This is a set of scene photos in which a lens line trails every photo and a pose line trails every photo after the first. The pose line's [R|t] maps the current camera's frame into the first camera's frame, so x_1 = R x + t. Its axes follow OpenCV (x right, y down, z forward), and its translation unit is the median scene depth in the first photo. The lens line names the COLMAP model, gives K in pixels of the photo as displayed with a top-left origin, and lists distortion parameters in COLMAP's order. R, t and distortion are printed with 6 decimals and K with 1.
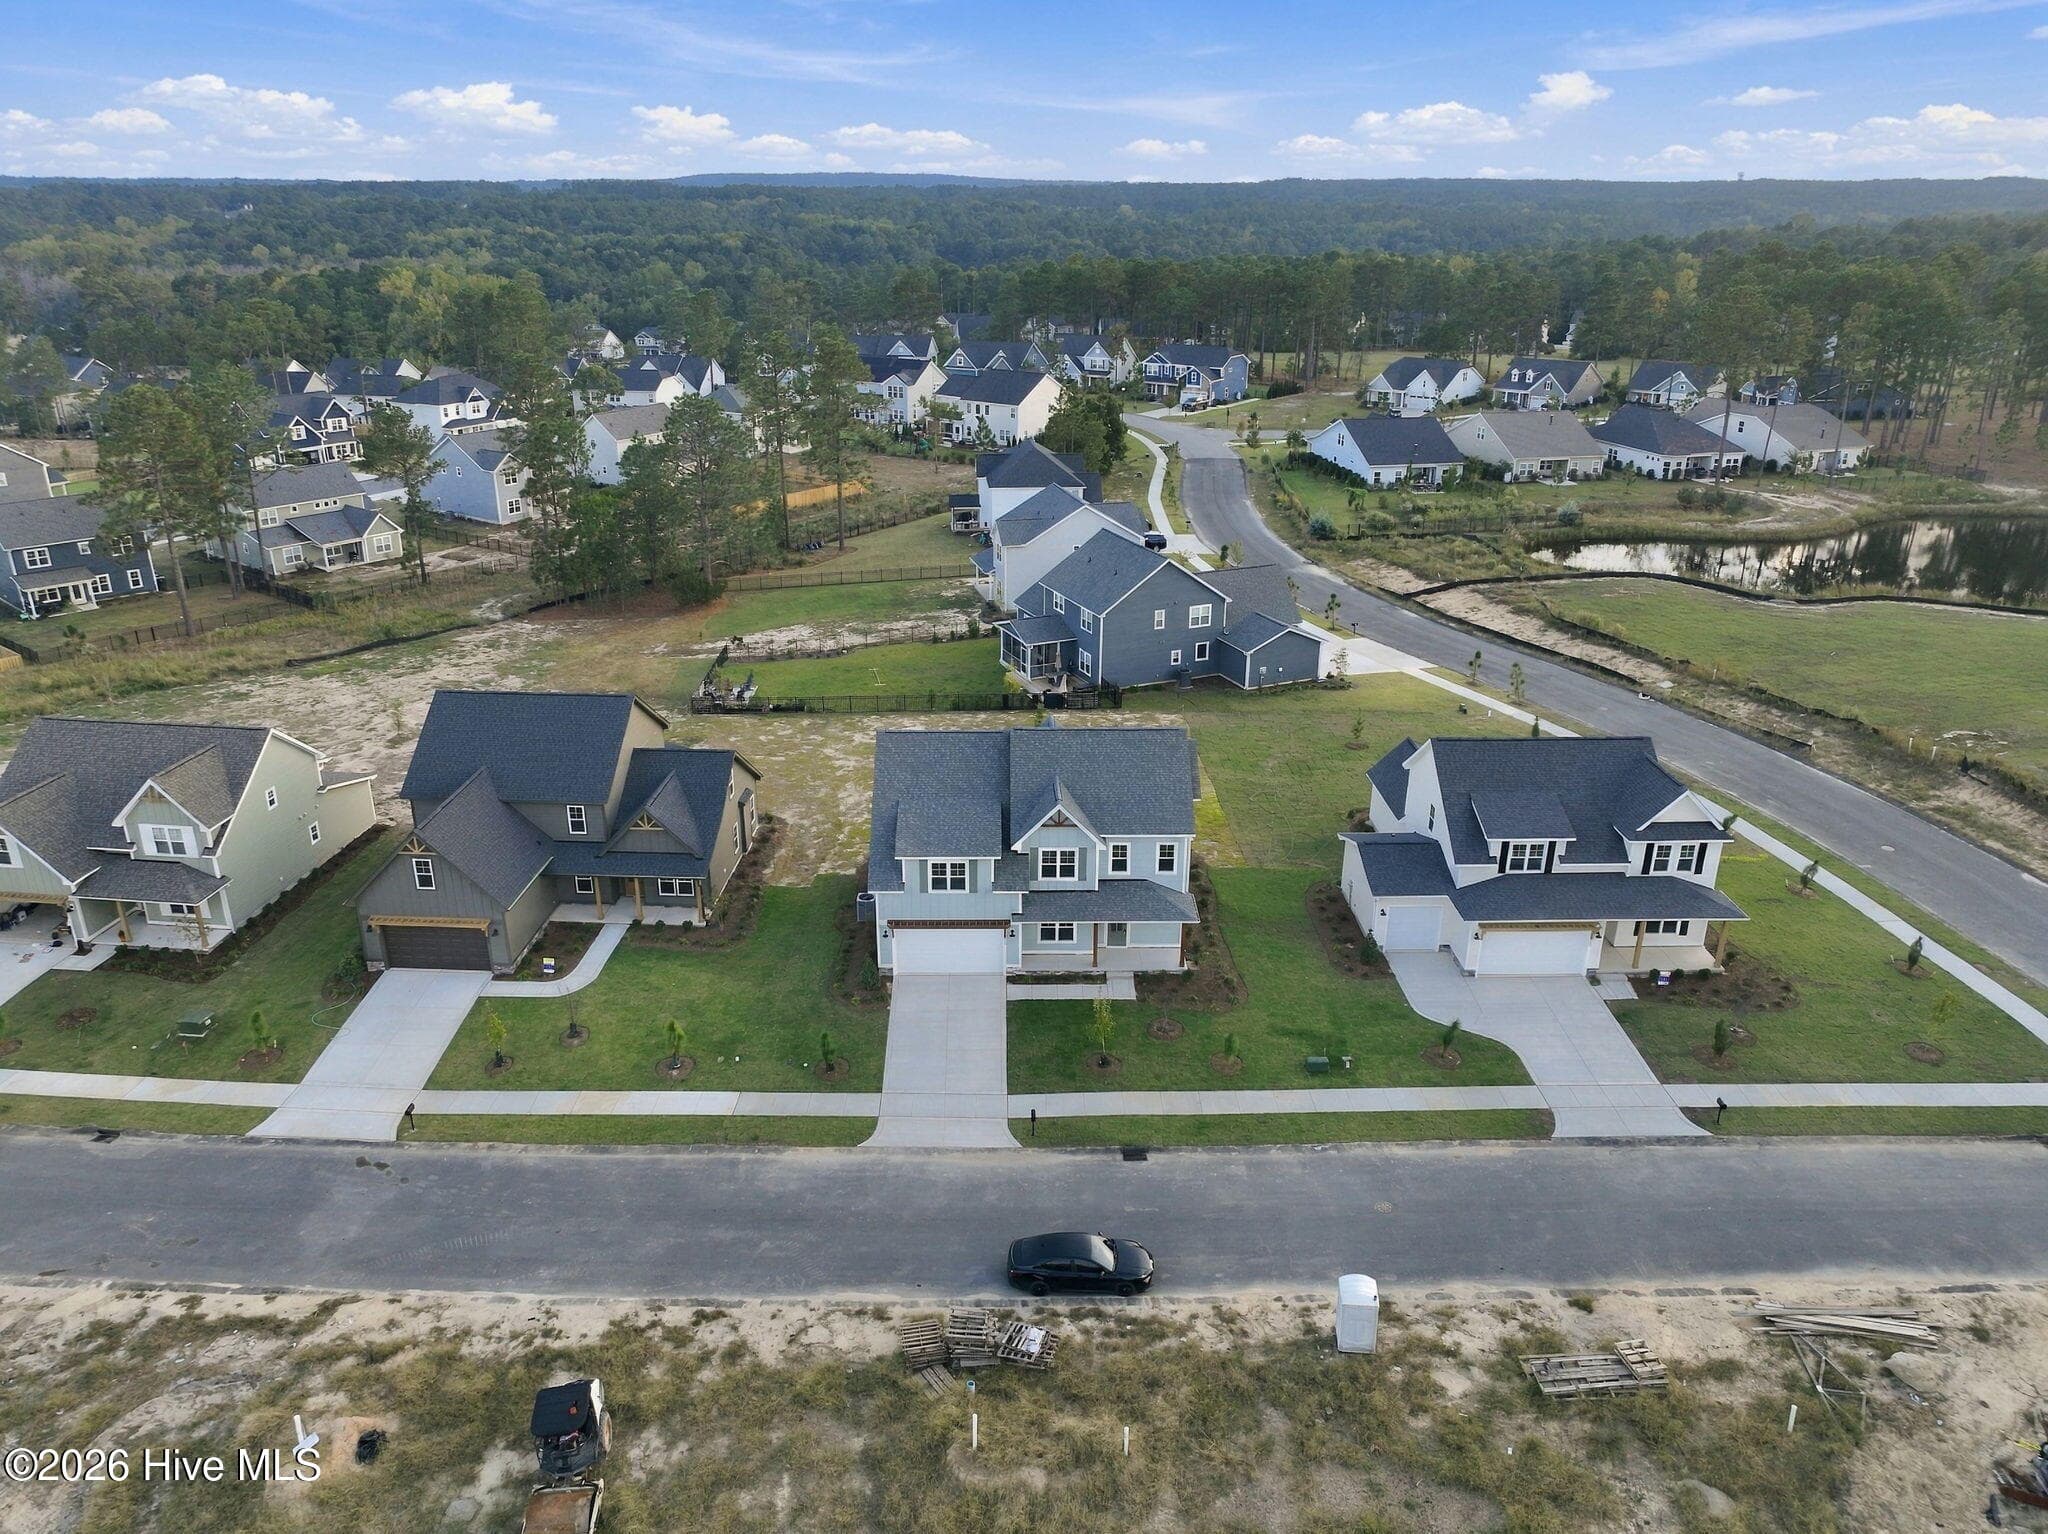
lens RADIAL K [[1440.0, 0, 1023.5], [0, 1440.0, 758.2], [0, 0, 1]] dist [-0.001366, 0.009849]
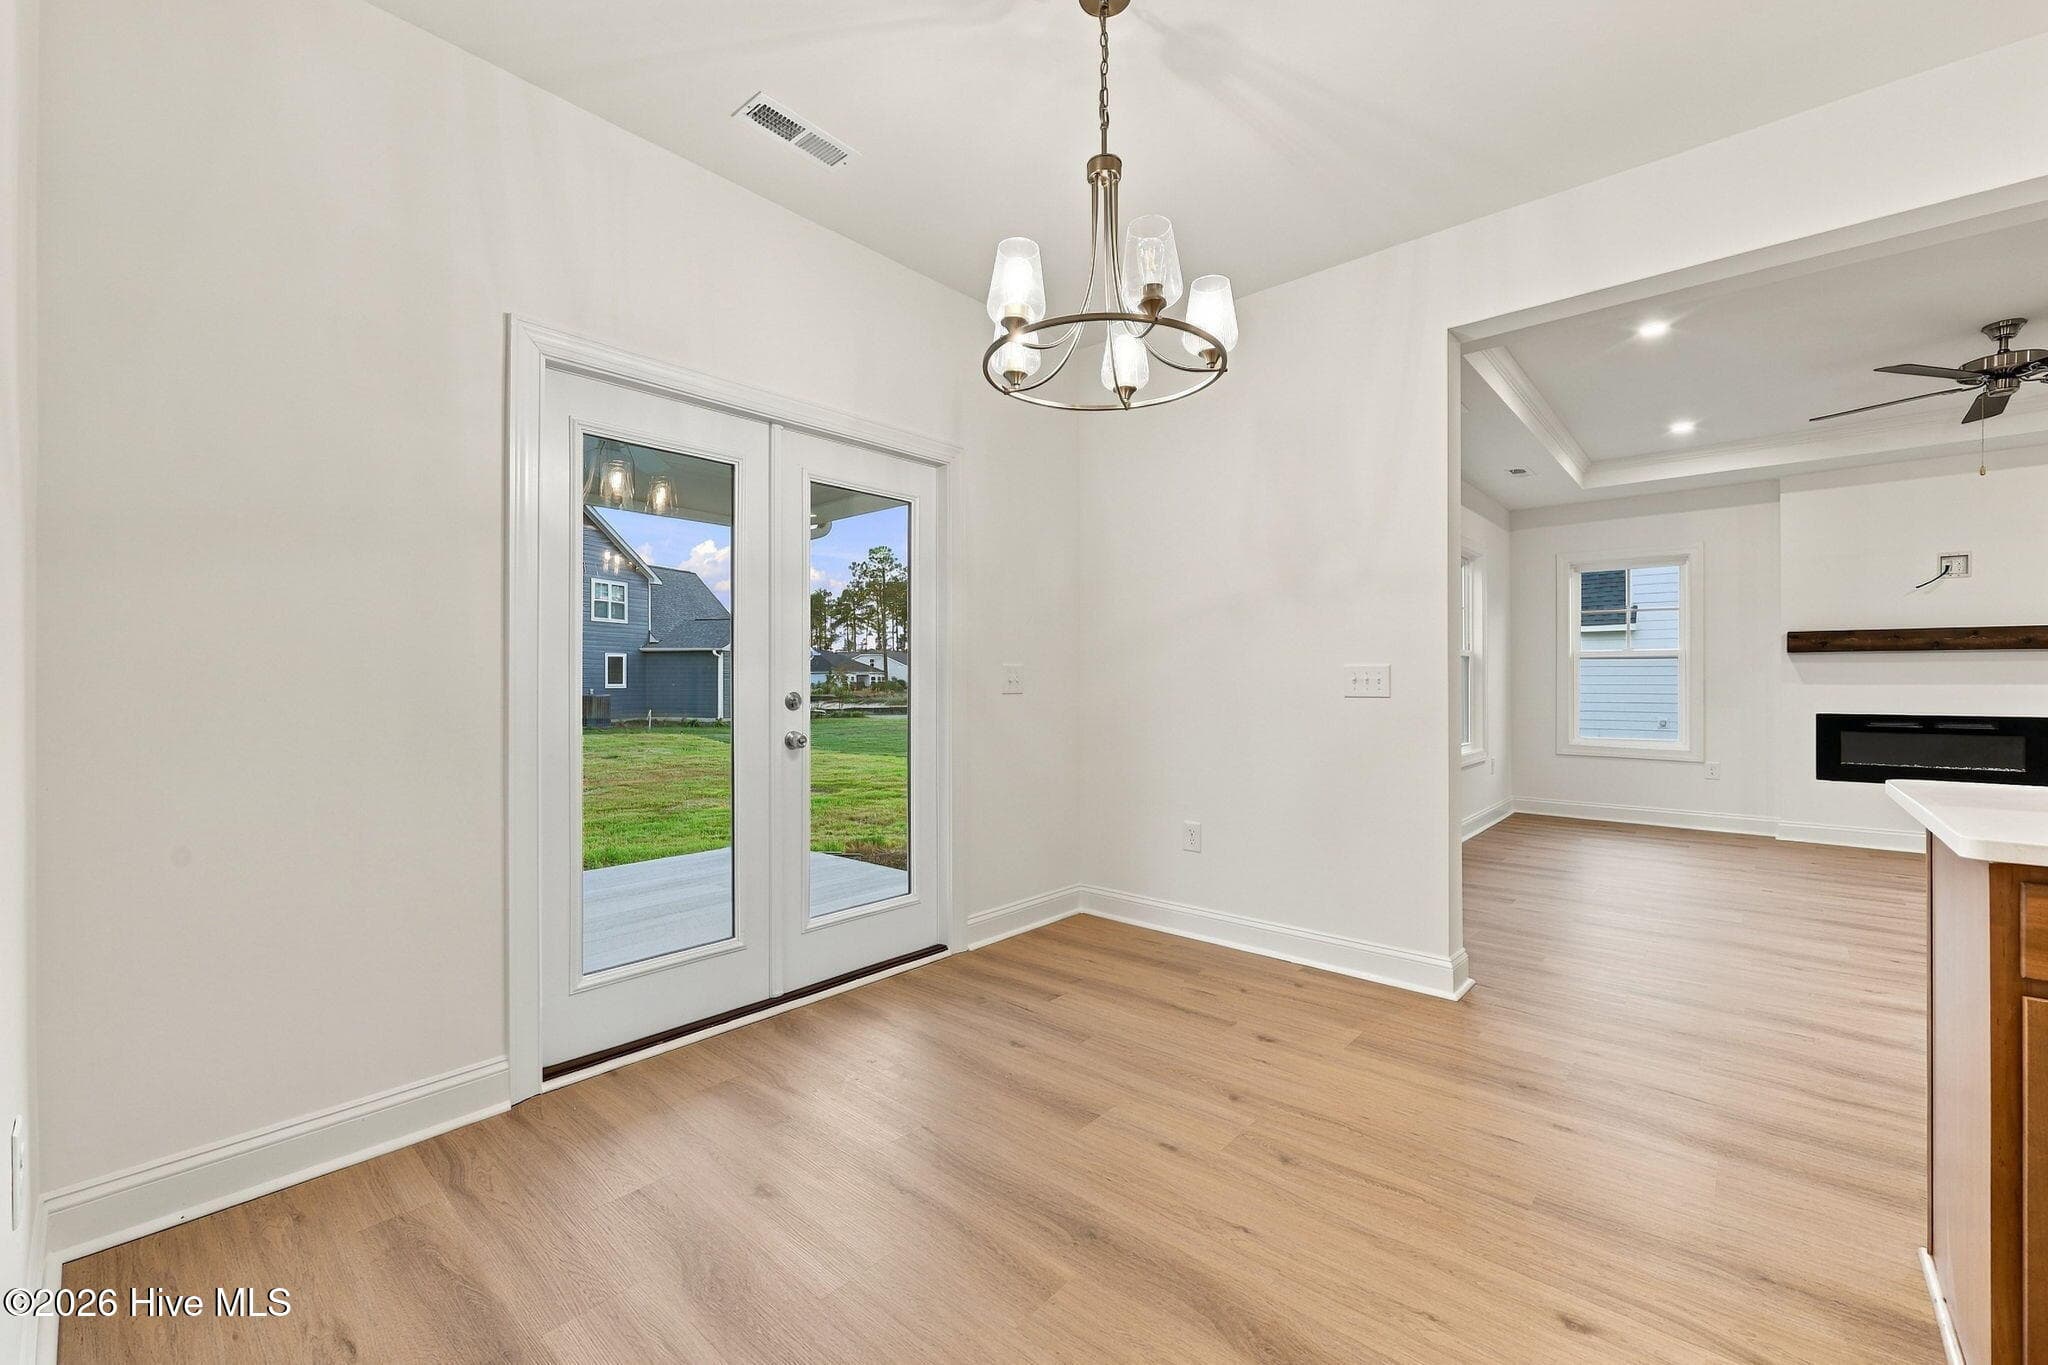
lens RADIAL K [[831.5, 0, 1031.2], [0, 831.5, 678.7], [0, 0, 1]] dist [0.000898, 0.000234]
pose [[0.670735, -0.003922, 0.741687, -0.004149], [0.275681, 0.929662, -0.244393, 0.076633], [-0.688560, 0.368392, 0.624638, 1.130655]]
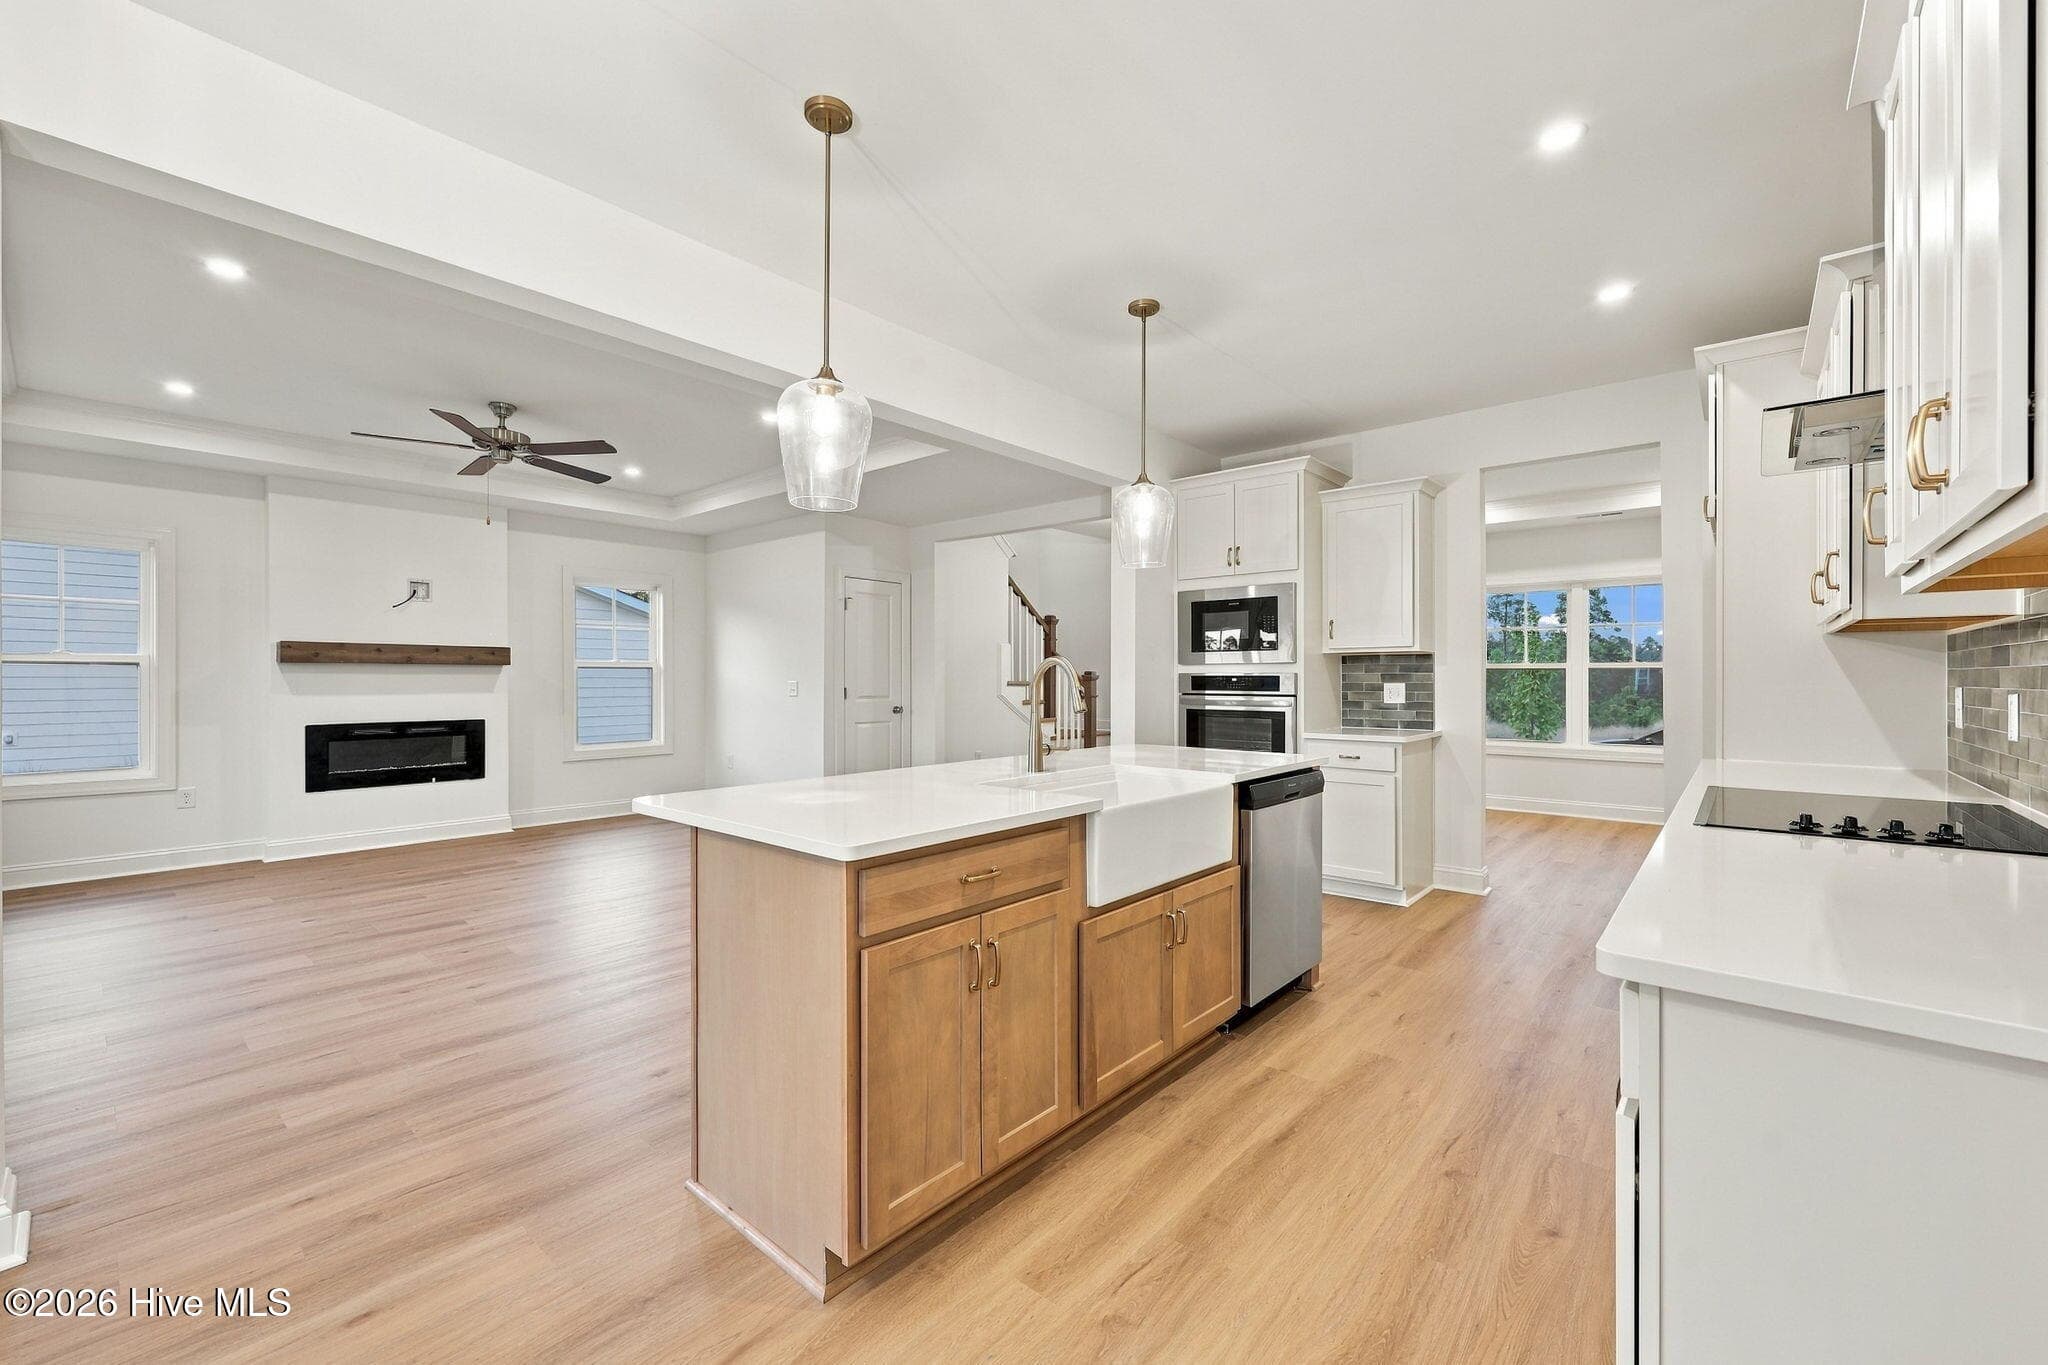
lens RADIAL K [[831.5, 0, 1031.2], [0, 831.5, 678.7], [0, 0, 1]] dist [0.000898, 0.000234]
pose [[-0.747982, -0.007787, 0.663674, 0.003206], [0.239736, 0.929254, 0.281094, 0.070583], [-0.618910, 0.369359, -0.693198, 1.141567]]
